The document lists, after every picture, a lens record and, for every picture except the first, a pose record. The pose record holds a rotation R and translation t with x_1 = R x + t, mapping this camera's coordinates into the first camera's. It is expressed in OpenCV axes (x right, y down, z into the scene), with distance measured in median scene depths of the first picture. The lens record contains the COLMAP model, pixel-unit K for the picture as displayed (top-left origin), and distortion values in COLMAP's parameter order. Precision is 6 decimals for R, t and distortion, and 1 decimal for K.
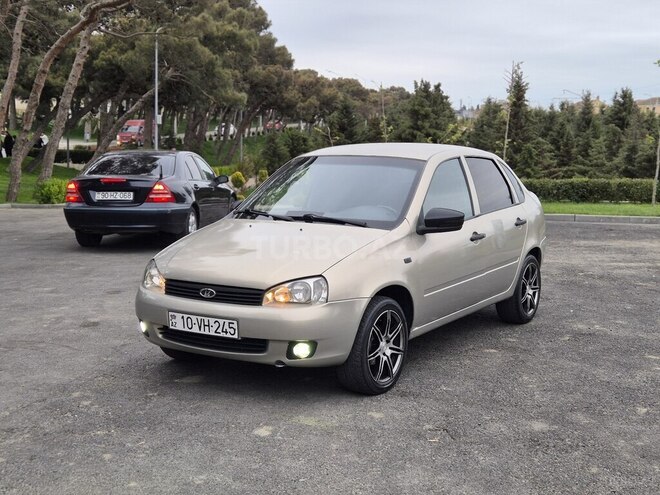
lens RADIAL K [[866.5, 0, 341.8], [0, 866.5, 238.7], [0, 0, 1]] dist [0.081470, 0.000000]
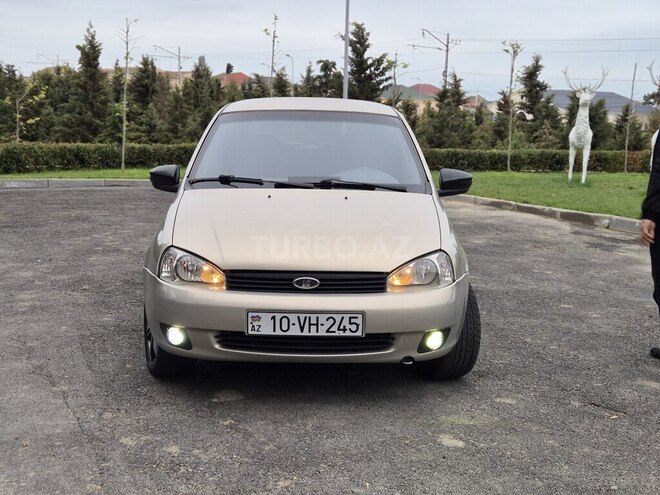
lens RADIAL K [[866.5, 0, 317.3], [0, 866.5, 233.2], [0, 0, 1]] dist [0.081470, 0.000000]
pose [[0.848010, -0.058461, 0.526746, -0.487716], [0.041957, 0.998183, 0.043236, -0.013404], [-0.528317, -0.014564, 0.848922, 0.296011]]
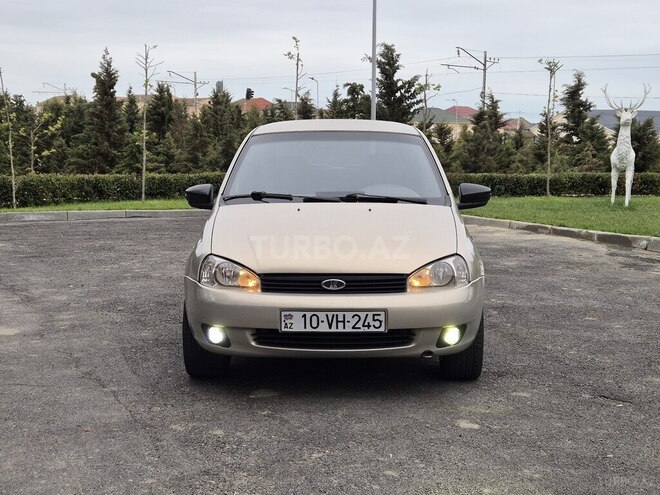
lens RADIAL K [[942.8, 0, 333.3], [0, 942.8, 249.7], [0, 0, 1]] dist [0.072271, 0.000000]
pose [[0.854591, -0.062791, 0.515491, -0.559308], [0.060863, 0.997932, 0.020656, 0.007905], [-0.515723, 0.013722, 0.856646, 0.175972]]
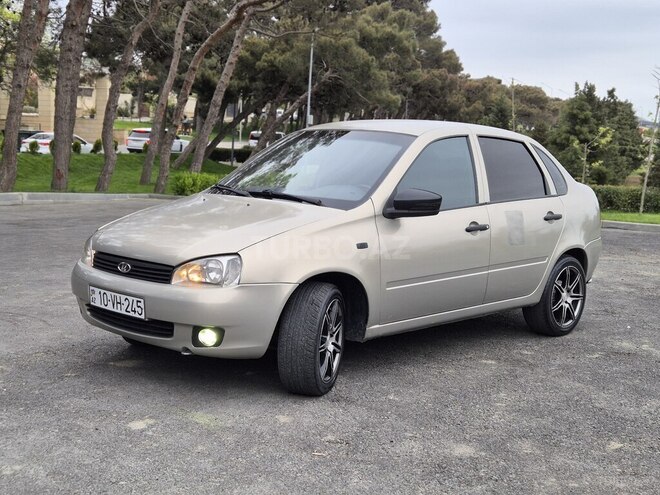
lens RADIAL K [[866.5, 0, 326.6], [0, 866.5, 248.6], [0, 0, 1]] dist [0.081470, 0.000000]
pose [[0.975137, 0.054617, -0.214767, 0.214517], [-0.054156, 0.998500, 0.008037, 0.021662], [0.214884, 0.003793, 0.976632, 0.143681]]
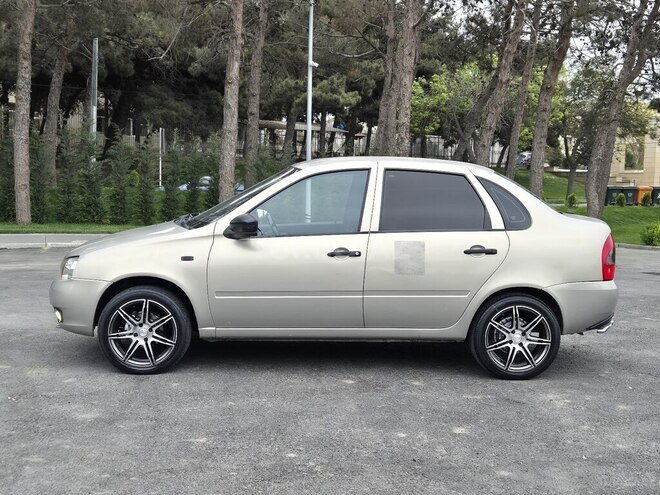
lens RADIAL K [[825.0, 0, 328.7], [0, 825.0, 244.4], [0, 0, 1]] dist [0.086333, 0.000000]
pose [[0.578871, 0.070216, -0.812390, 0.934483], [-0.113570, 0.993518, 0.004947, -0.015347], [0.807471, 0.089400, 0.583093, 0.523387]]
